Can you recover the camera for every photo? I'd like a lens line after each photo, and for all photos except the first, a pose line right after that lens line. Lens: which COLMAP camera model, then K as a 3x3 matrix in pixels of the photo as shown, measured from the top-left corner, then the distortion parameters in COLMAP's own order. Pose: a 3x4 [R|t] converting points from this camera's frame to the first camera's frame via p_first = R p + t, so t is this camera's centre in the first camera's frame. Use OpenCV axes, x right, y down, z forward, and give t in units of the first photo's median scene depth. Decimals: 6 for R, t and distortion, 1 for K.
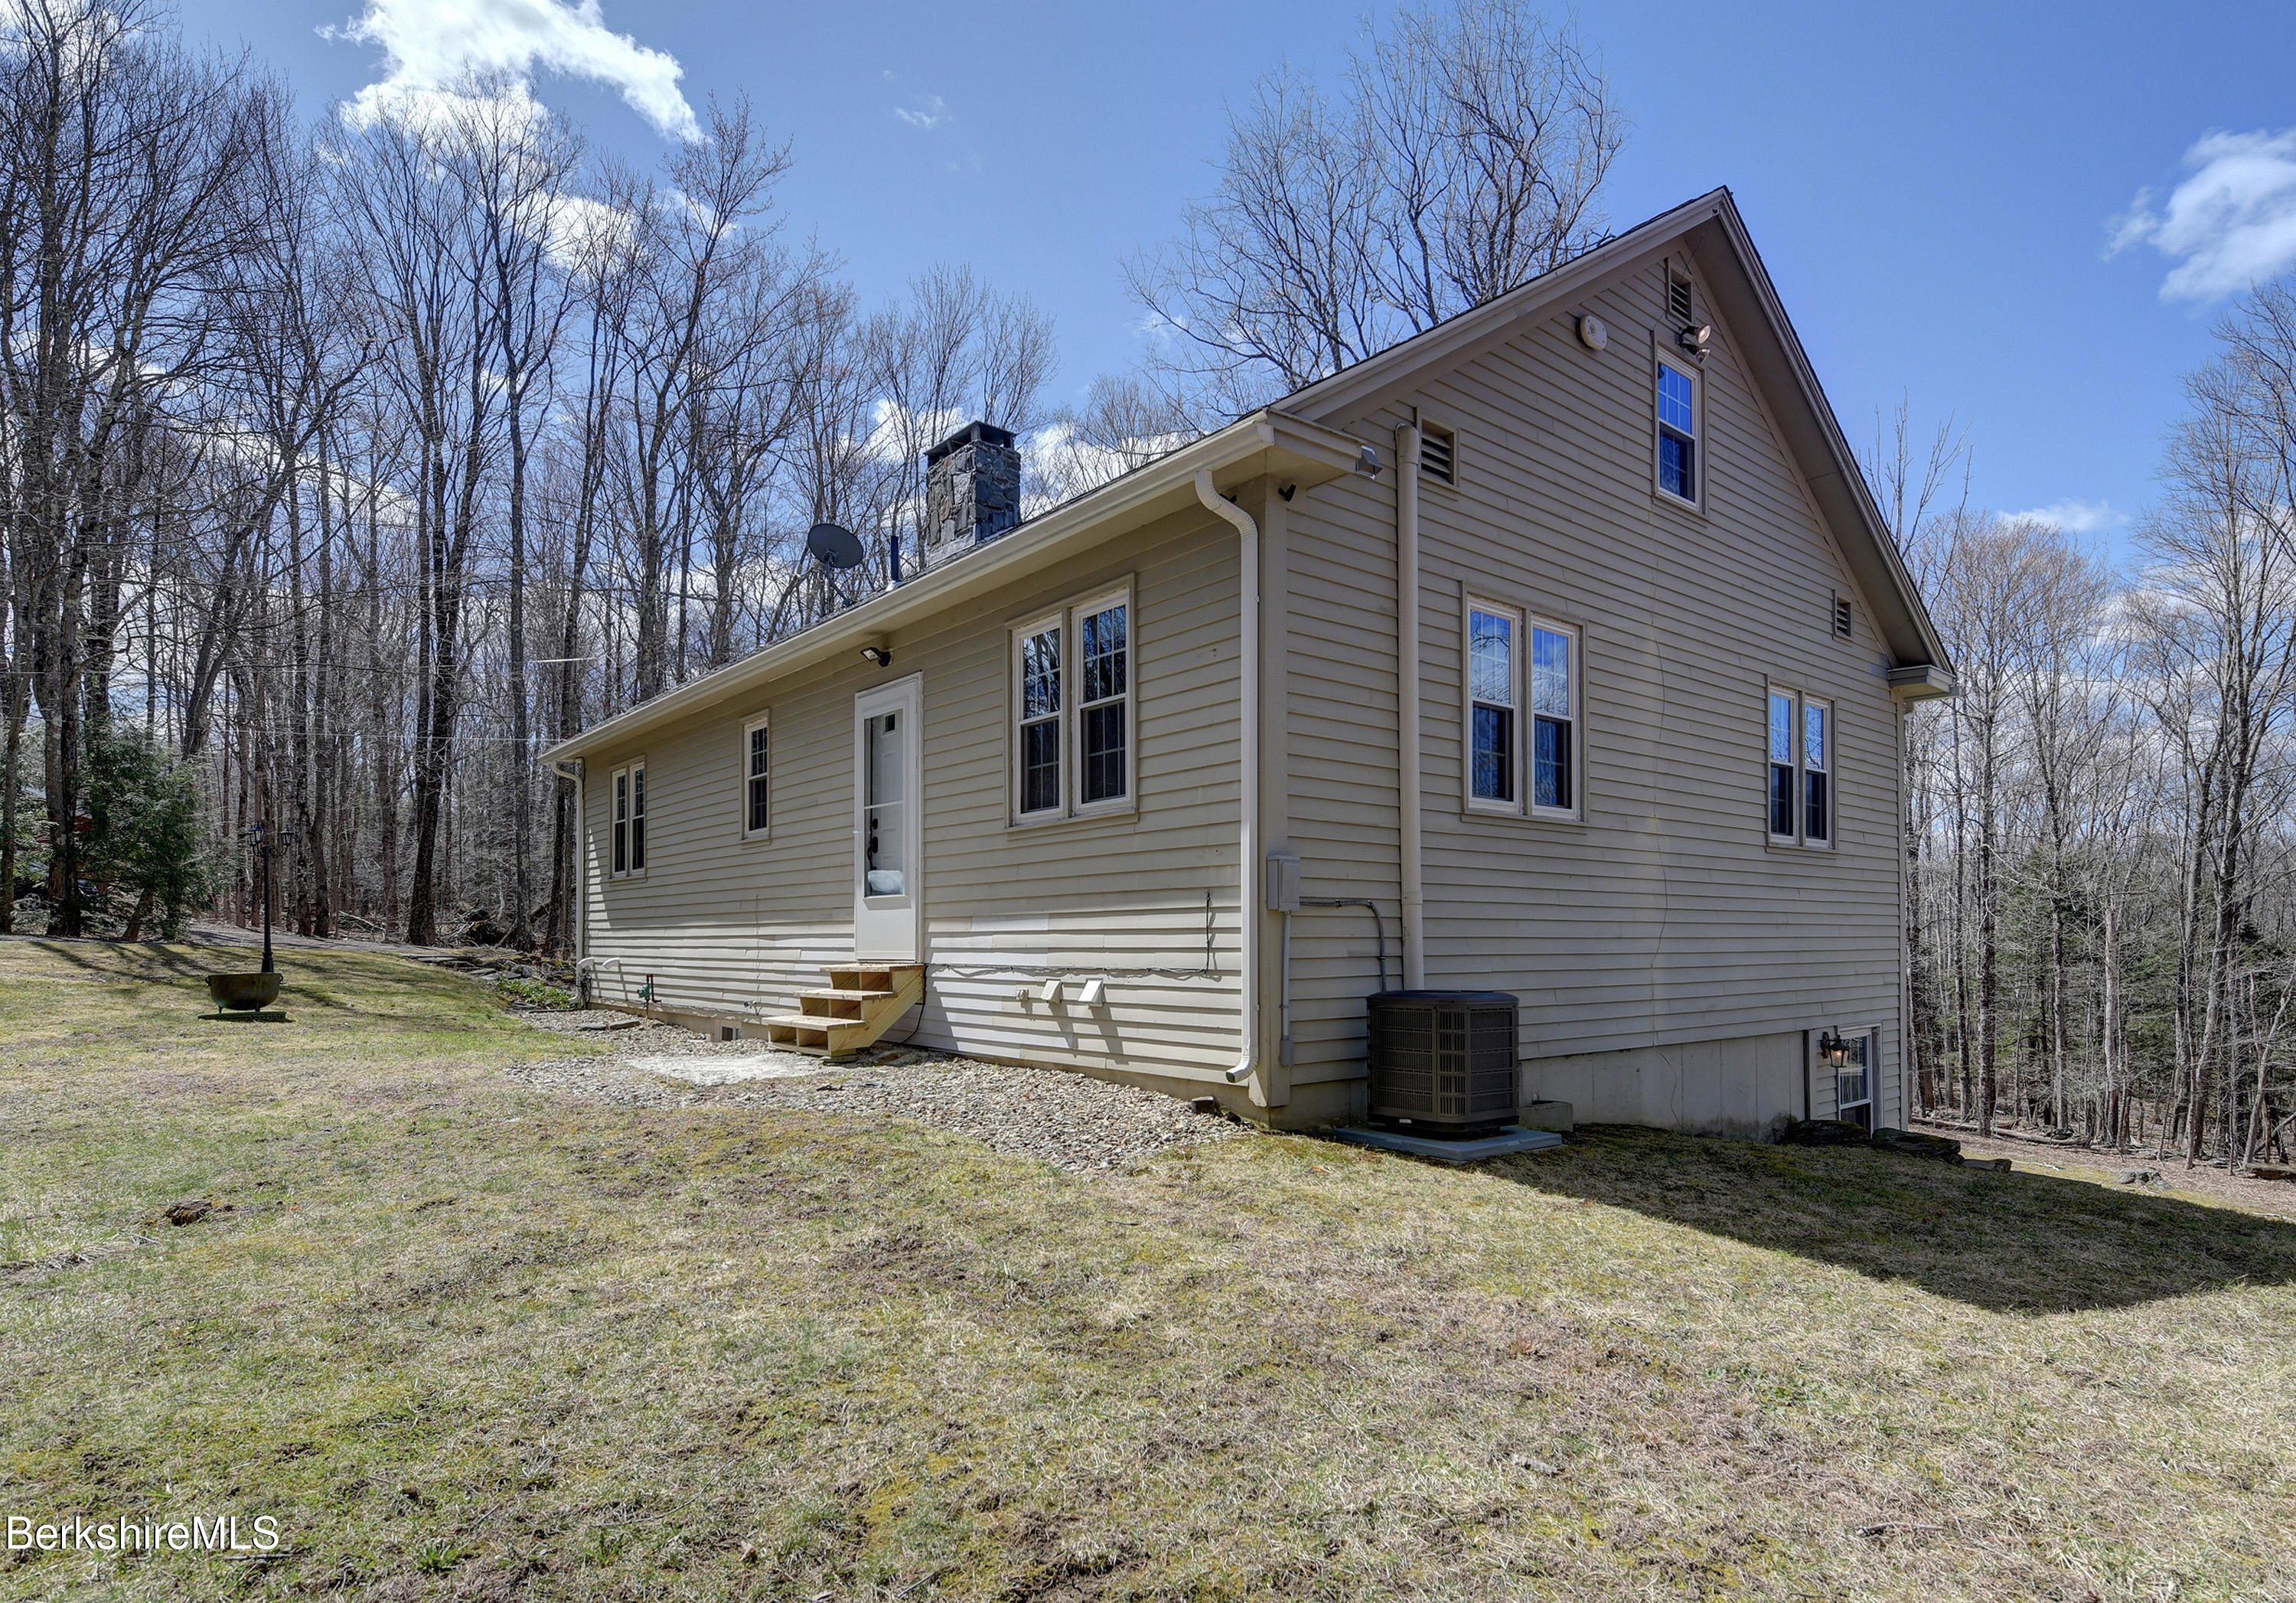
lens RADIAL K [[1274.1, 0, 1144.6], [0, 1274.1, 798.3], [0, 0, 1]] dist [0.001734, 0.000335]
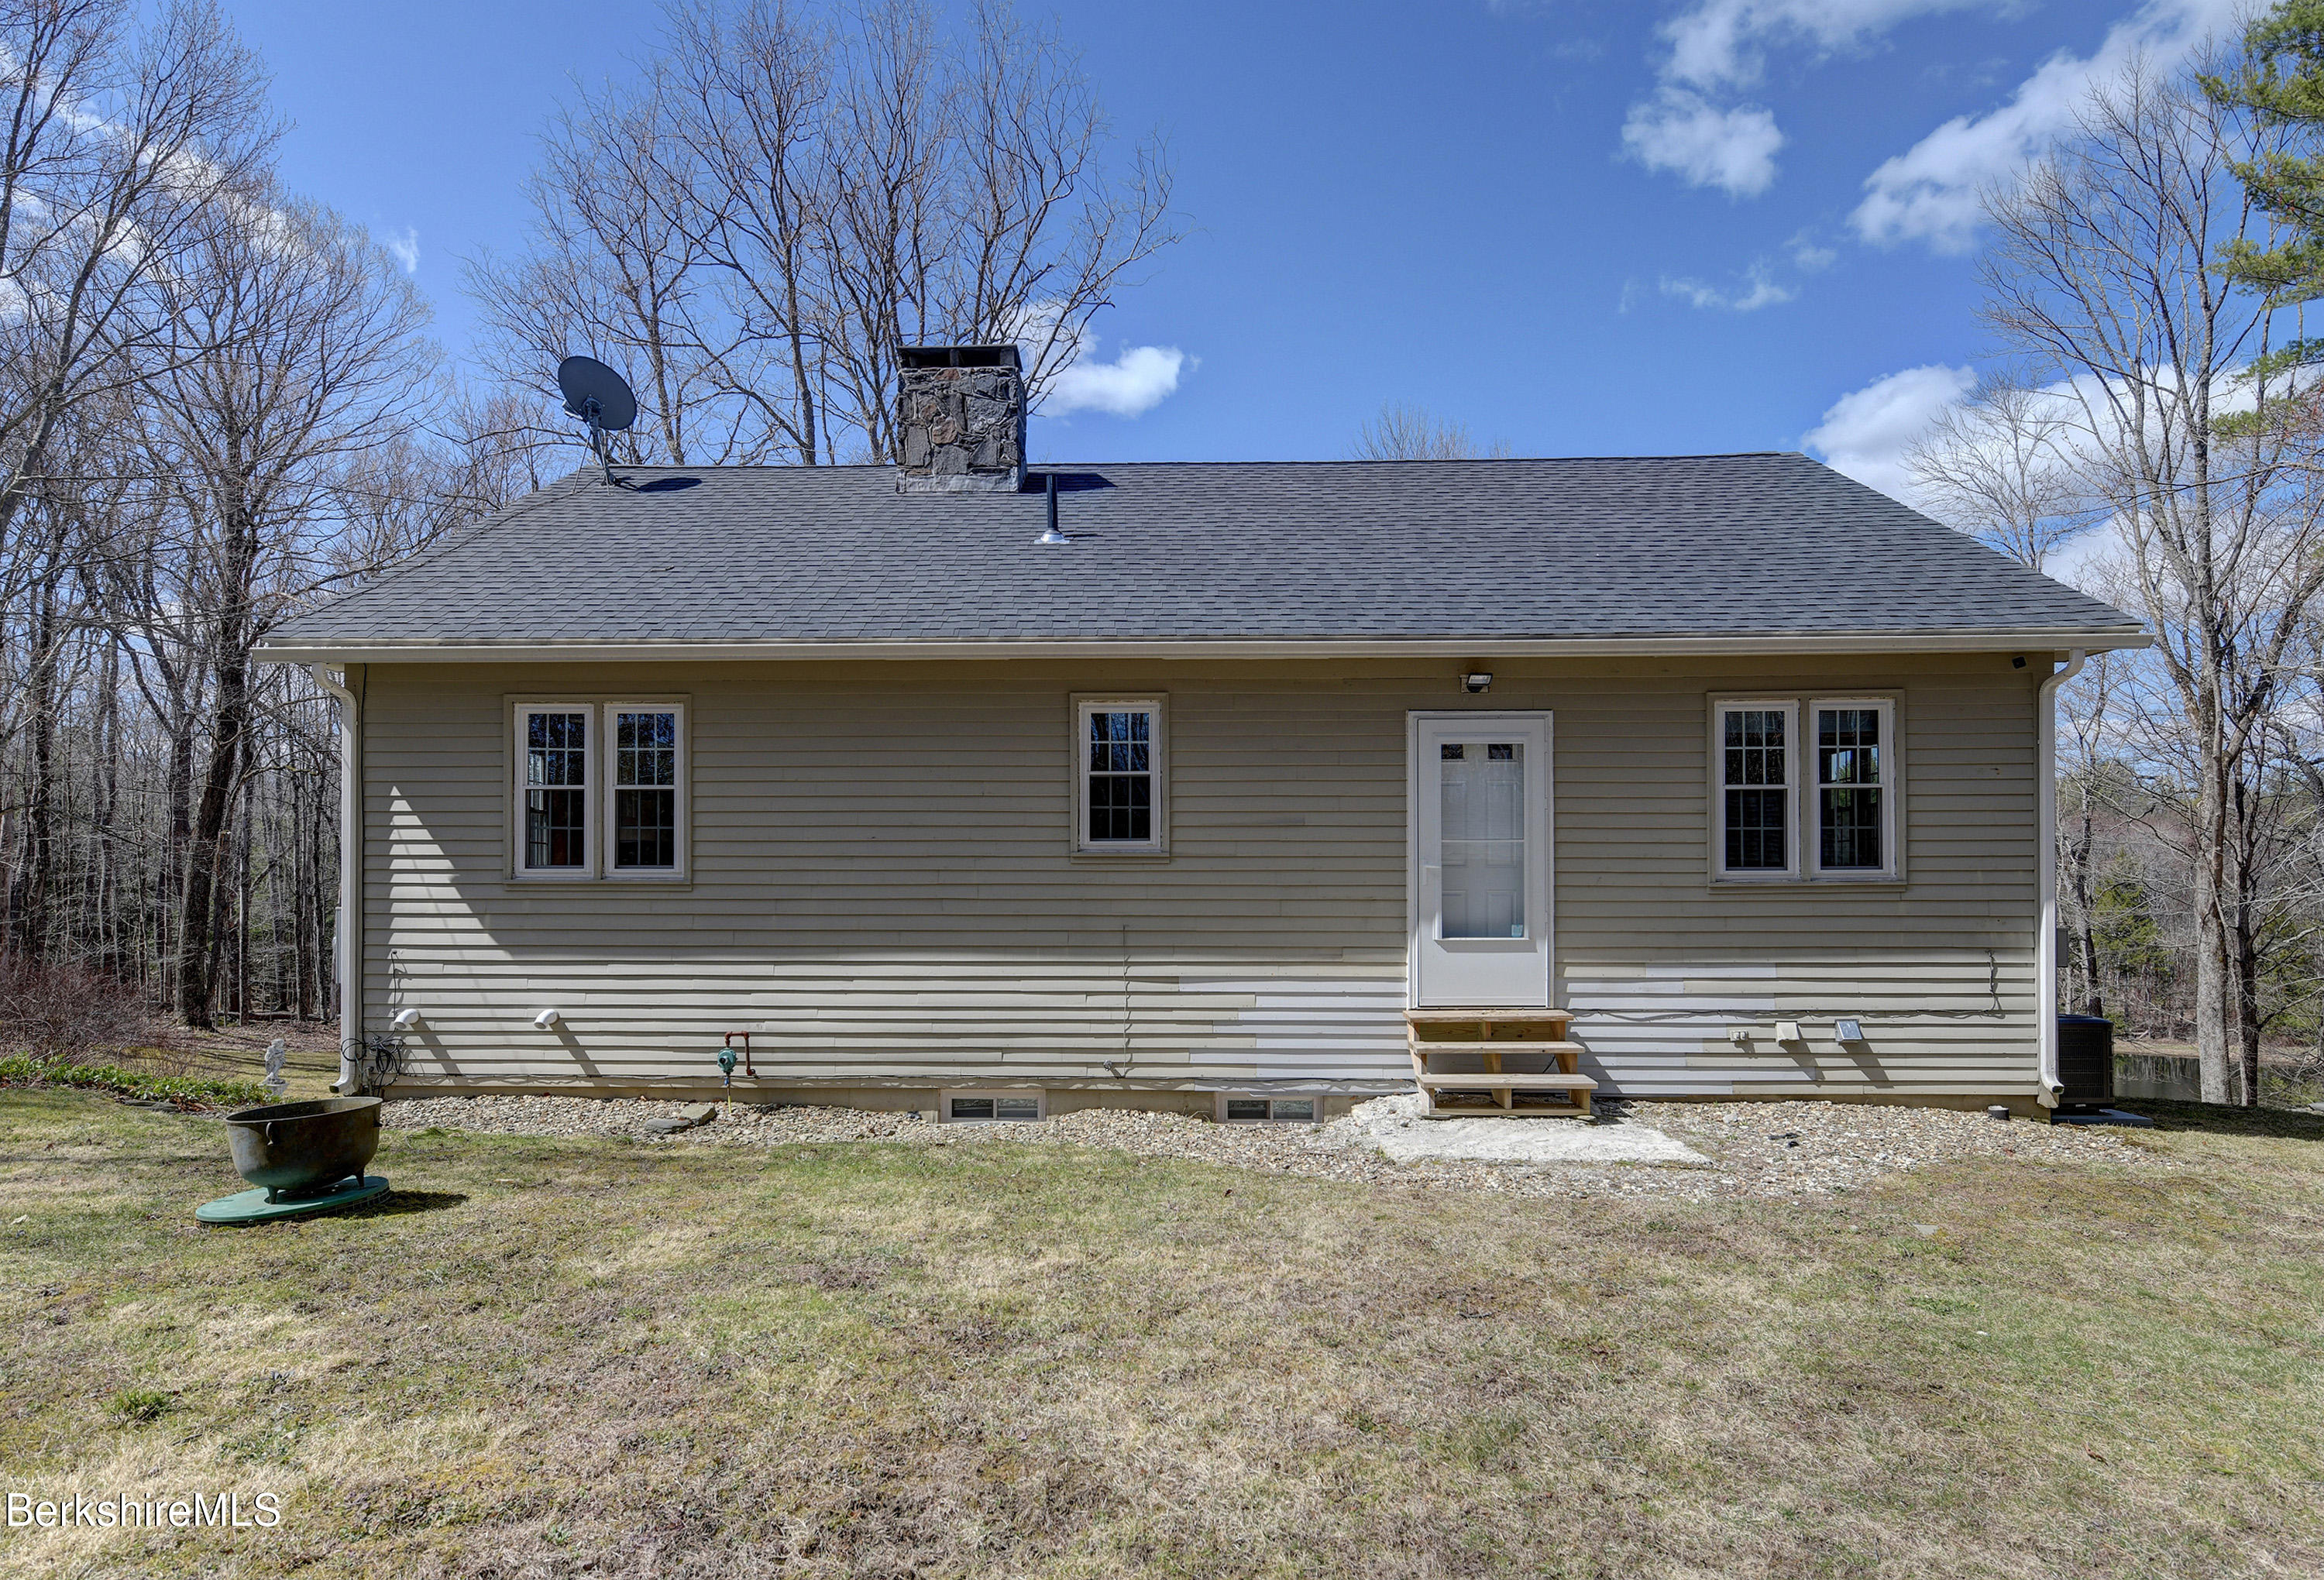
lens RADIAL K [[1208.8, 0, 1172.4], [0, 1208.8, 774.7], [0, 0, 1]] dist [-0.000966, -0.002030]
pose [[0.639018, 0.071009, 0.765907, -1.227903], [-0.089247, 0.995849, -0.017867, -0.009489], [-0.763997, -0.056937, 0.642703, 0.711518]]
